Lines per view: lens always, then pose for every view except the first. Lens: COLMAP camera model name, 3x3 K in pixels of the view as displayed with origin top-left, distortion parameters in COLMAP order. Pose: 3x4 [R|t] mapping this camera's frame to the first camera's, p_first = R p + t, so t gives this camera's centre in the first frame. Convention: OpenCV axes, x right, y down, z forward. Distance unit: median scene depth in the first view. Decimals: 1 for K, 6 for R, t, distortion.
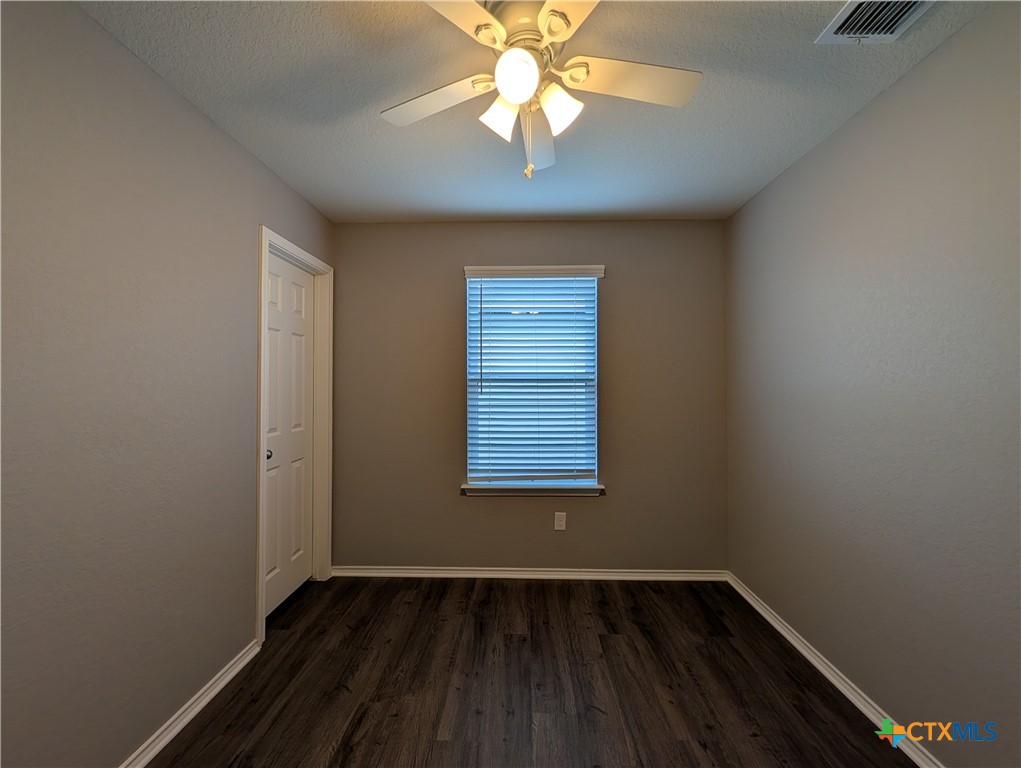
lens RADIAL K [[493.4, 0, 510.9], [0, 493.4, 396.6], [0, 0, 1]] dist [0.039358, 0.000123]
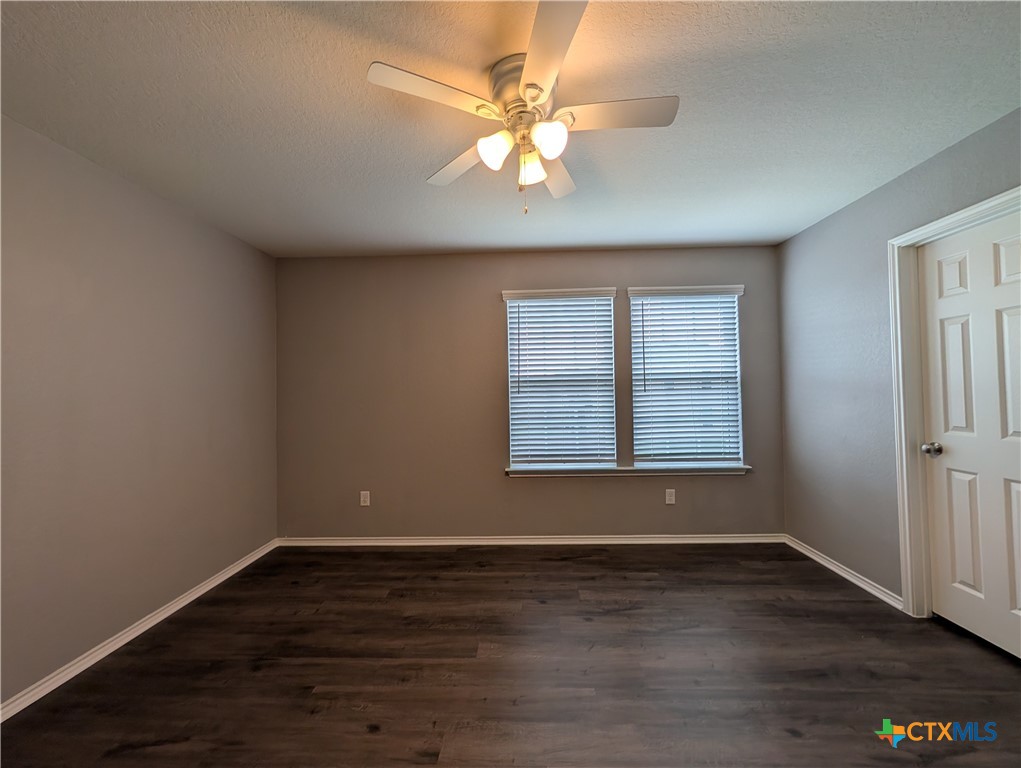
lens RADIAL K [[400.4, 0, 468.7], [0, 400.4, 382.9], [0, 0, 1]] dist [0.000236, 0.000140]
pose [[0.999766, -0.012704, 0.017487, -0.215393], [0.013260, 0.999399, -0.032041, -0.000147], [-0.017069, 0.032266, 0.999334, 0.012198]]
